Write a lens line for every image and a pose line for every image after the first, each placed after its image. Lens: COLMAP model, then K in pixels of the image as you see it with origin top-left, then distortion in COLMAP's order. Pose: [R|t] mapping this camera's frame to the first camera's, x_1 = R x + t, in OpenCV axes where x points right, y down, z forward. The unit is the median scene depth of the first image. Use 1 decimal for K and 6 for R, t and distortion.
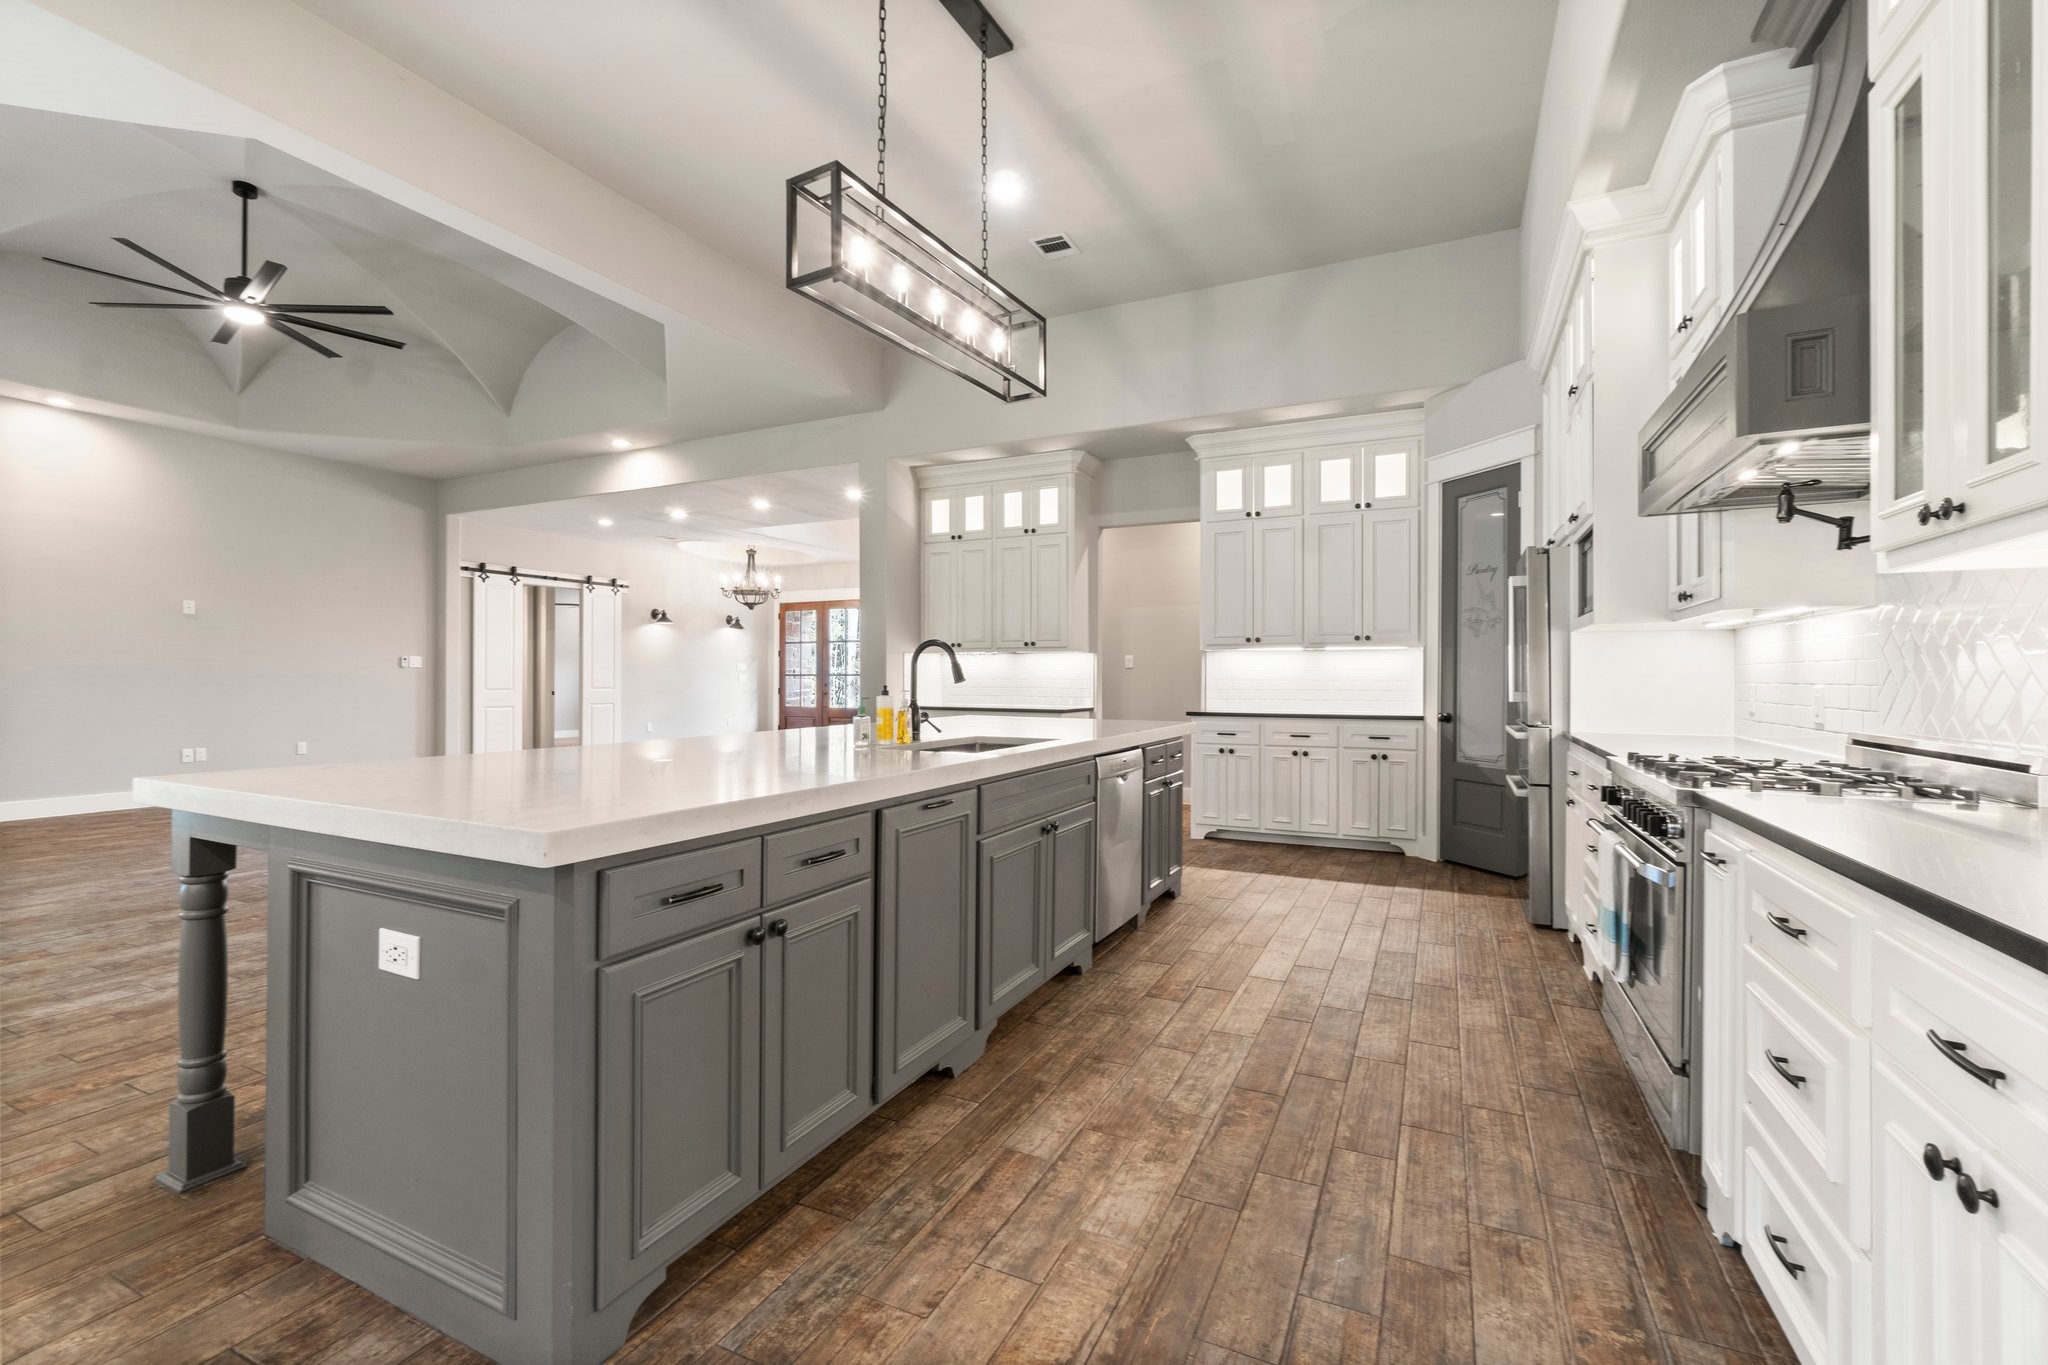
lens RADIAL K [[874.1, 0, 1018.4], [0, 874.1, 674.4], [0, 0, 1]] dist [-0.012292, 0.000212]
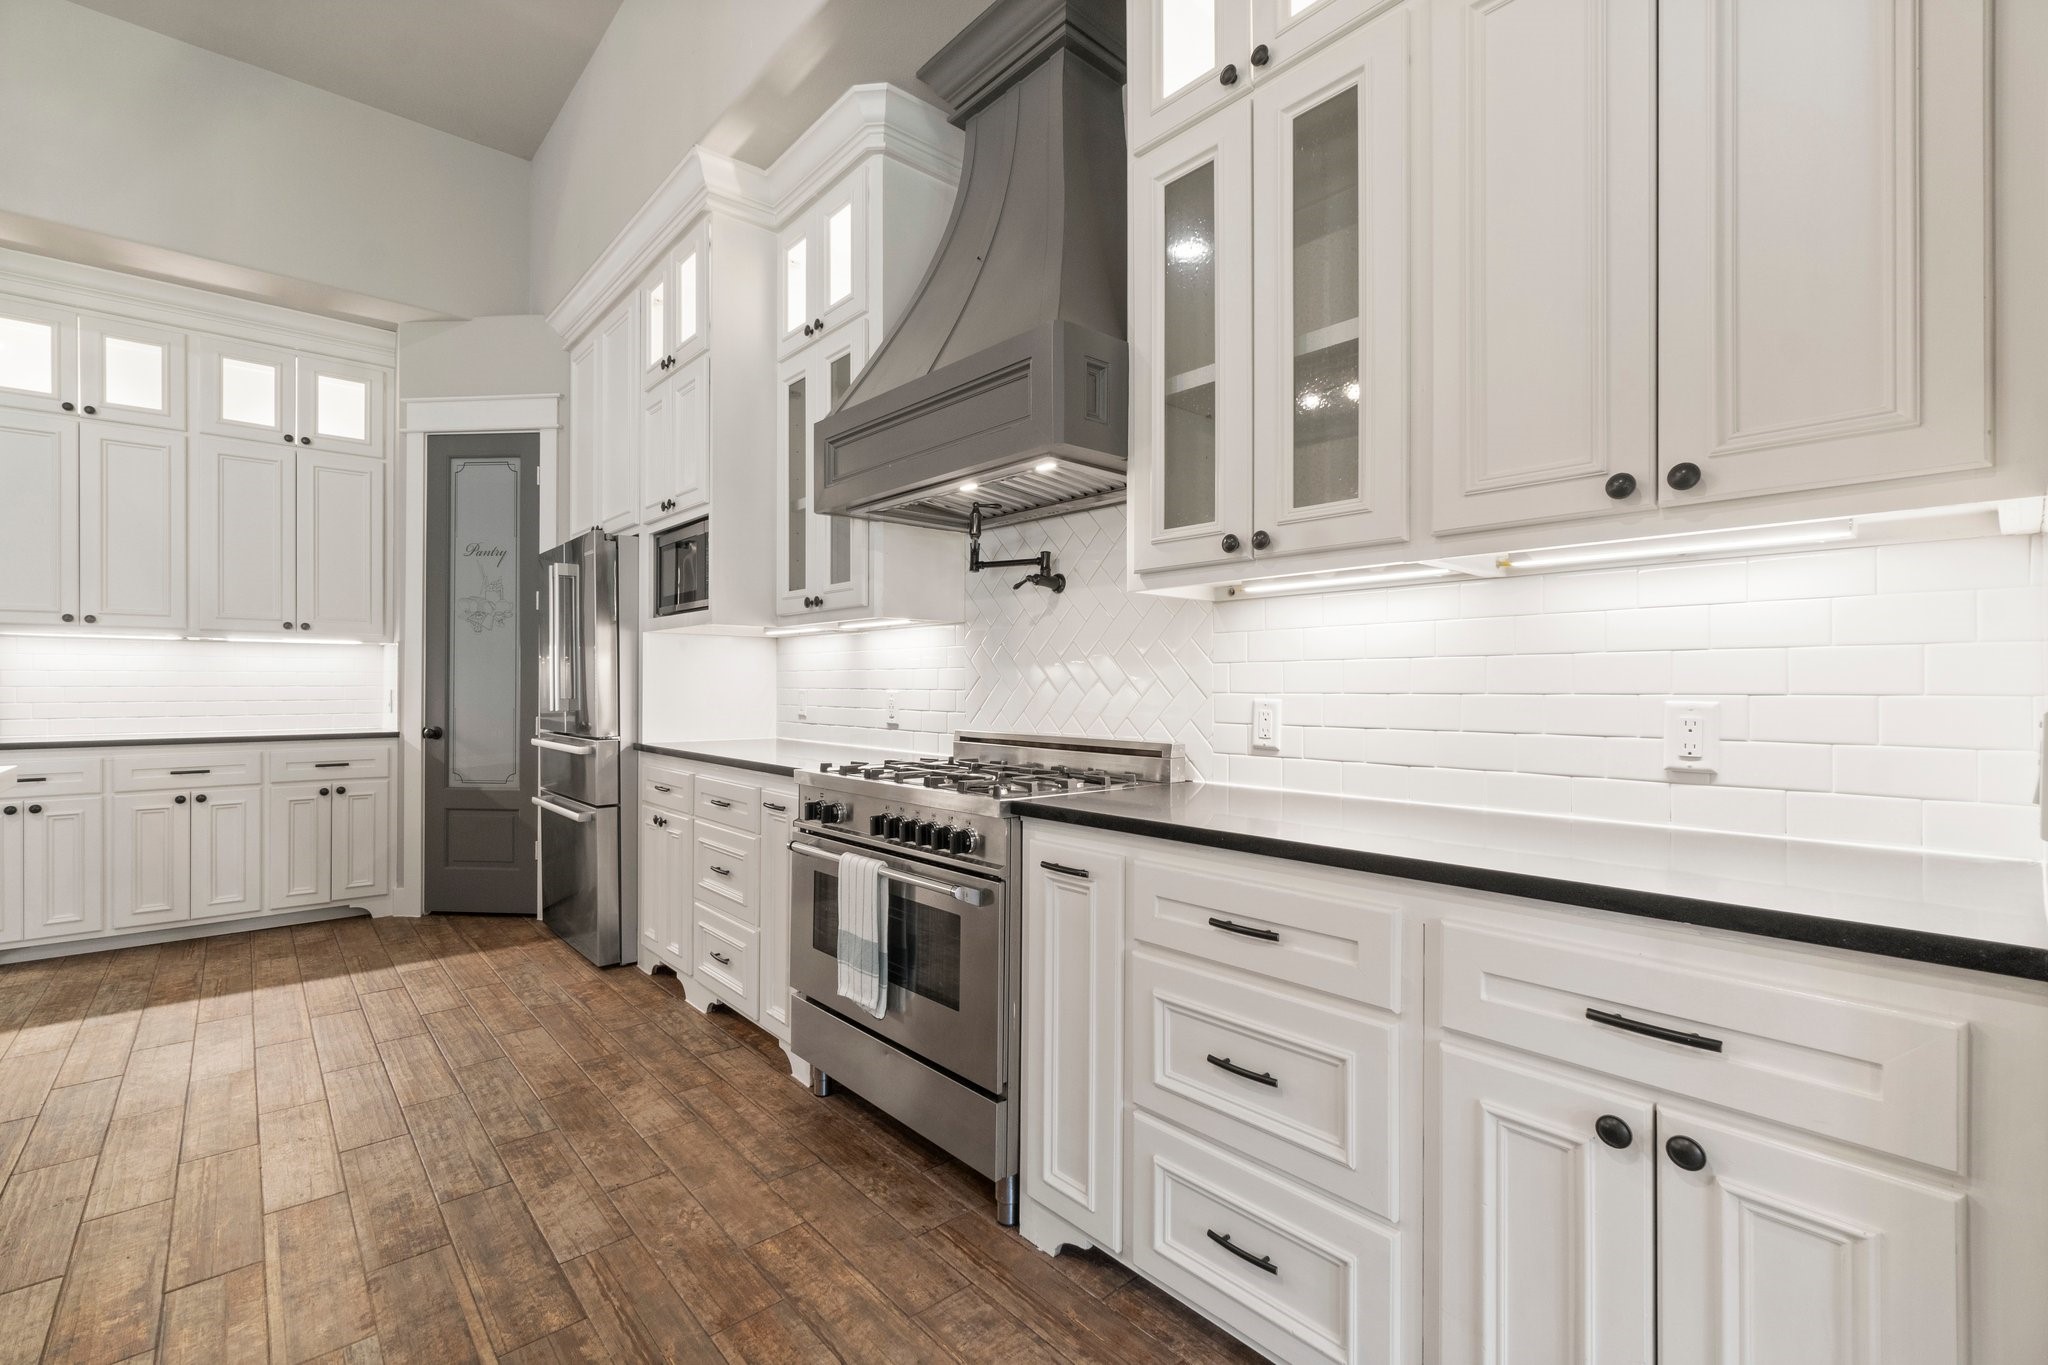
lens RADIAL K [[880.0, 0, 1007.8], [0, 880.0, 686.1], [0, 0, 1]] dist [-0.005793, 0.000101]
pose [[0.390149, -0.002013, 0.920750, -0.046380], [-0.005310, 0.999976, 0.004437, 0.001122], [-0.920737, -0.006620, 0.390129, 0.237500]]
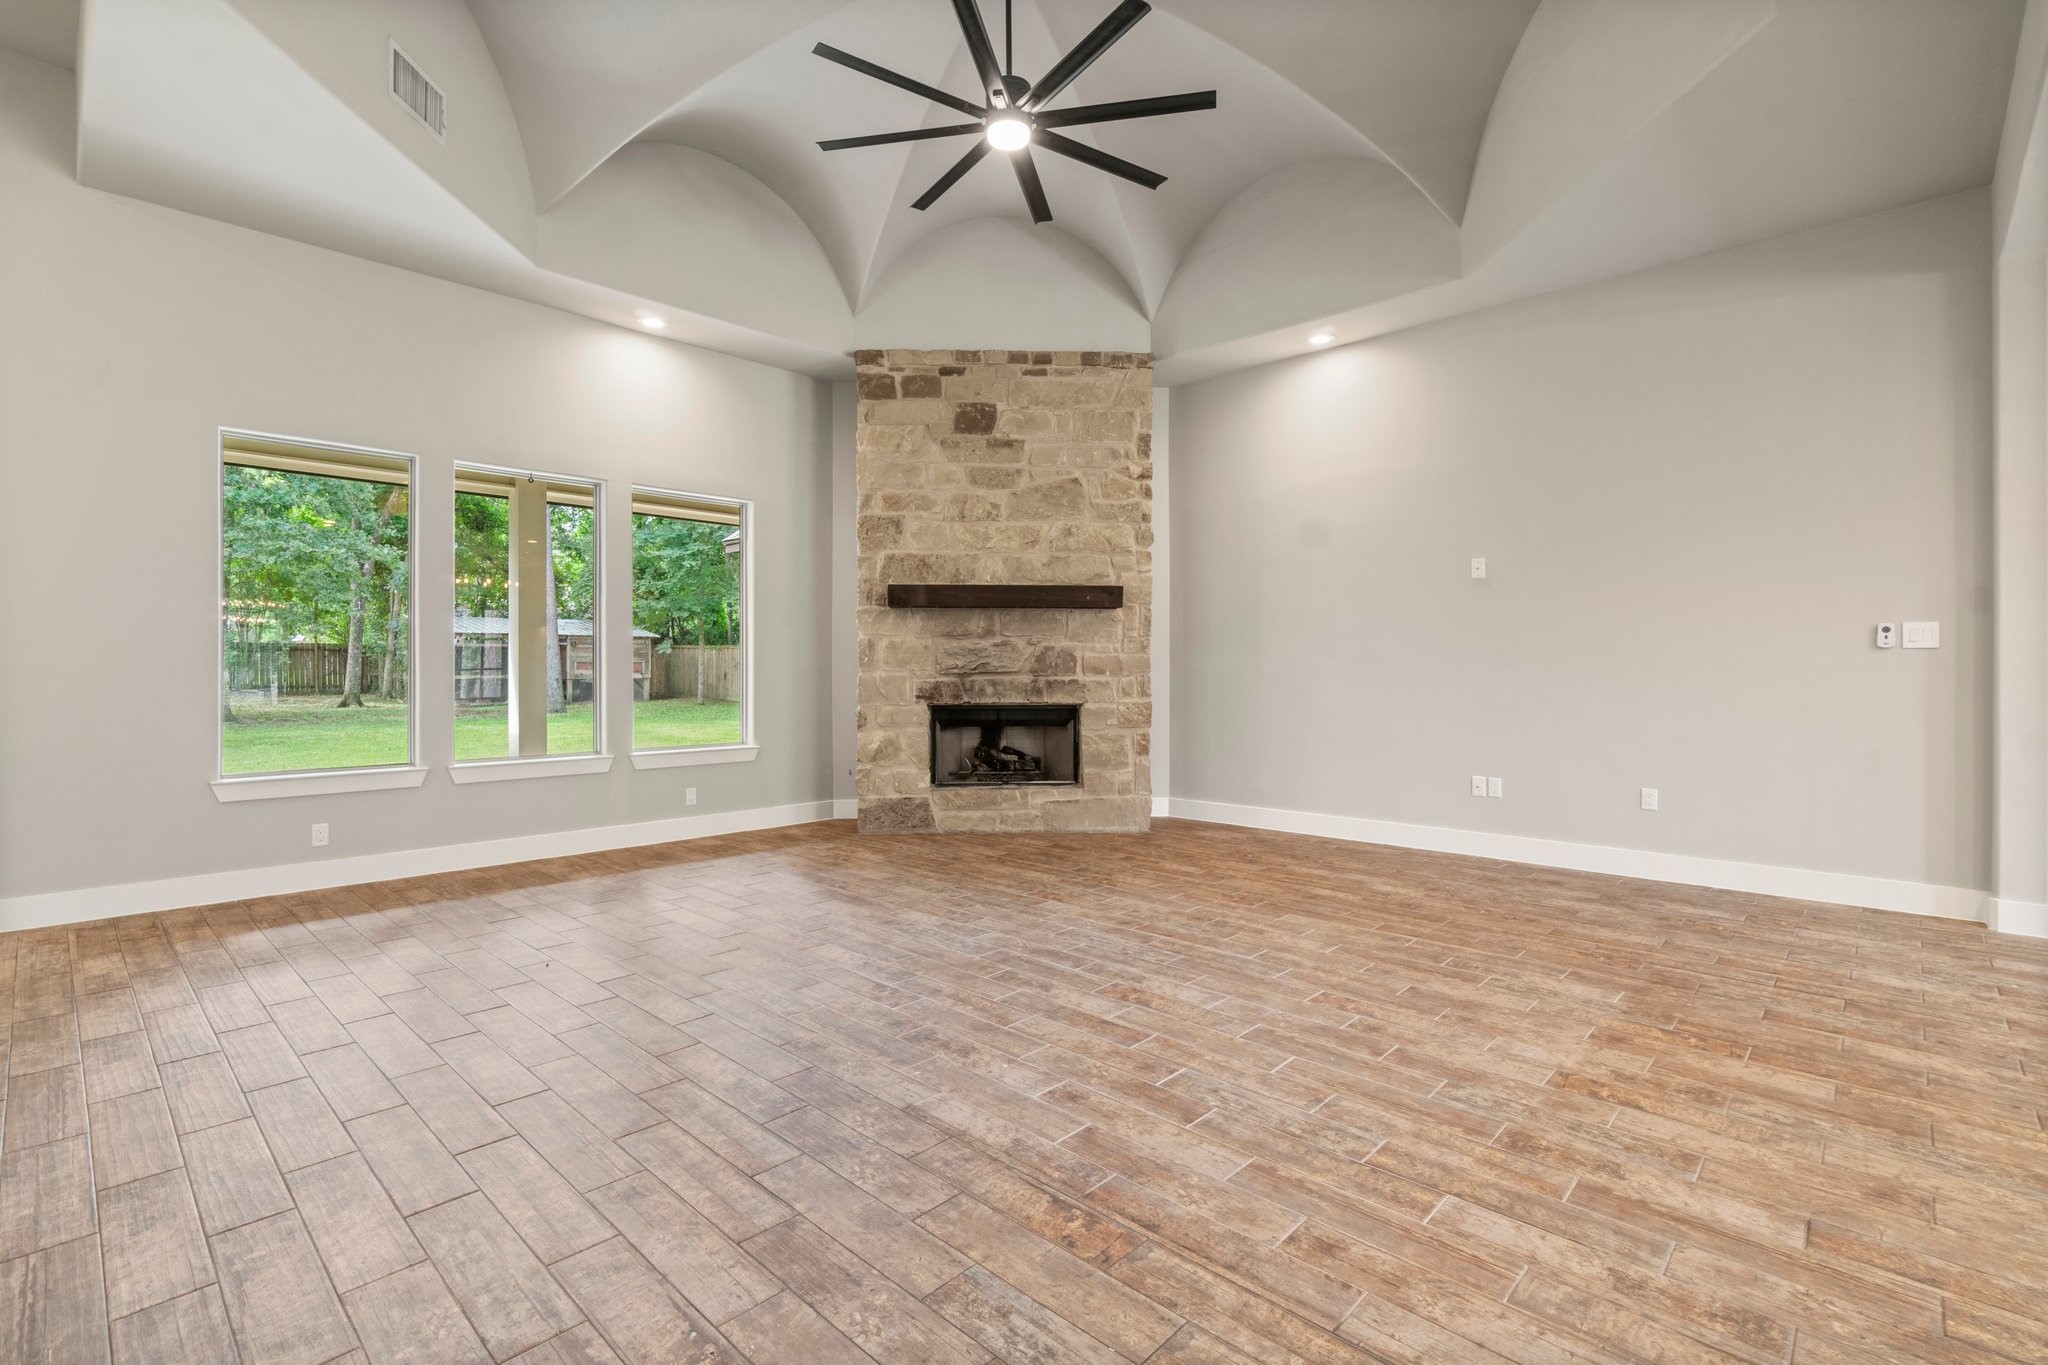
lens RADIAL K [[944.1, 0, 1004.9], [0, 944.1, 672.2], [0, 0, 1]] dist [-0.014841, 0.005533]
pose [[-0.313526, -0.000267, -0.949580, -0.216969], [0.001936, 0.999998, -0.000921, 0.006717], [0.949578, -0.002128, -0.313525, 1.387460]]
